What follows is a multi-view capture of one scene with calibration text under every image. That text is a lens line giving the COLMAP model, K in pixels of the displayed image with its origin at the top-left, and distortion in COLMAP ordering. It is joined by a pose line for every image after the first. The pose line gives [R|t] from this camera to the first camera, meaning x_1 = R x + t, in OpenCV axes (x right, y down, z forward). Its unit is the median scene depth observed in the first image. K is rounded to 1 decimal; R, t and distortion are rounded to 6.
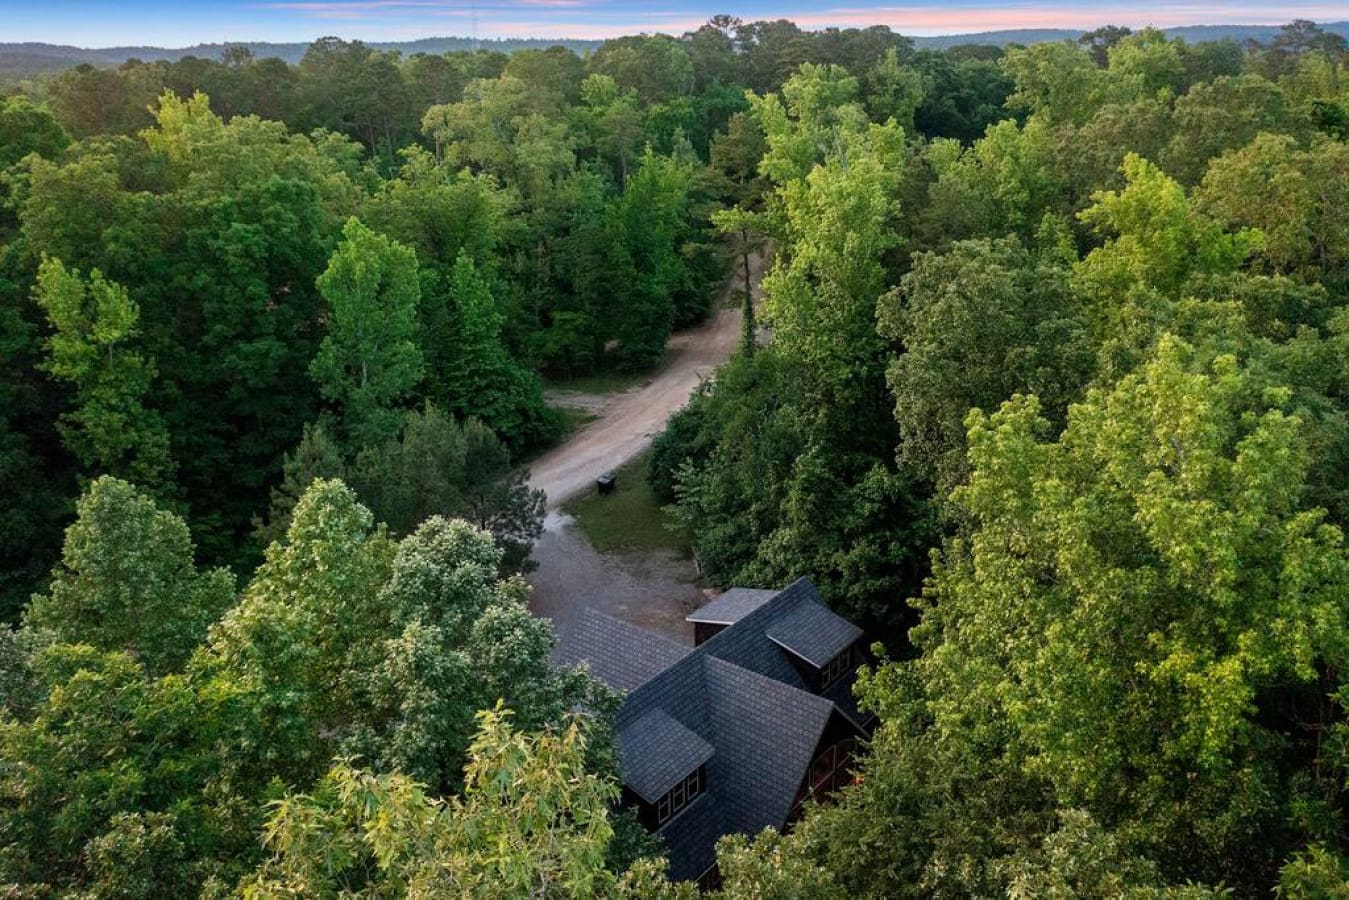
lens RADIAL K [[1075.2, 0, 674.5], [0, 1075.2, 450.0], [0, 0, 1]] dist [-0.013805, 0.003818]
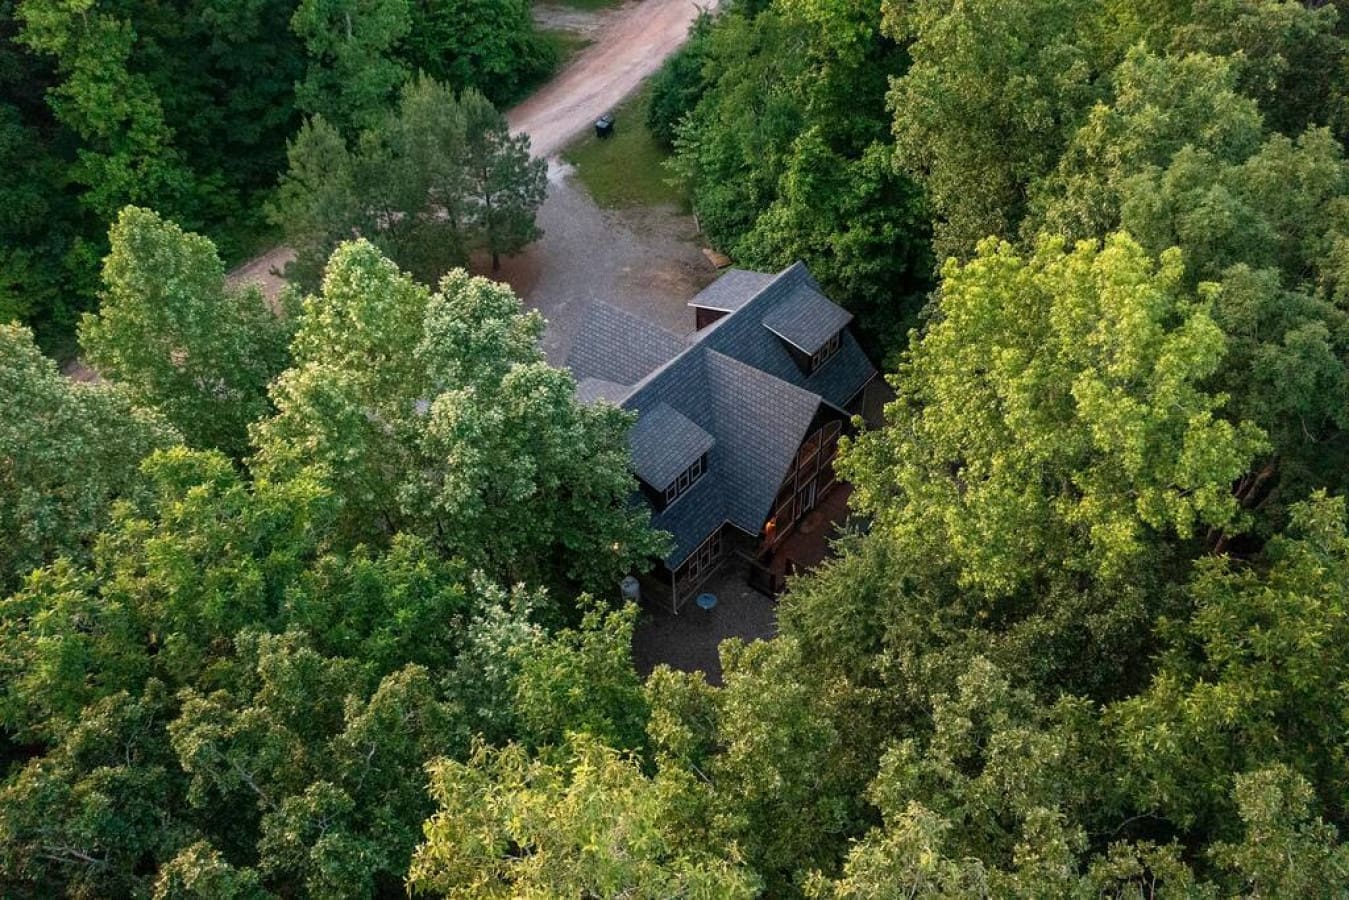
lens RADIAL K [[1075.2, 0, 674.5], [0, 1075.2, 450.0], [0, 0, 1]] dist [-0.013805, 0.003818]
pose [[0.999918, -0.012804, -0.000342, -0.003860], [0.011951, 0.923048, 0.384499, -0.115747], [-0.004608, -0.384472, 0.923125, -0.041179]]
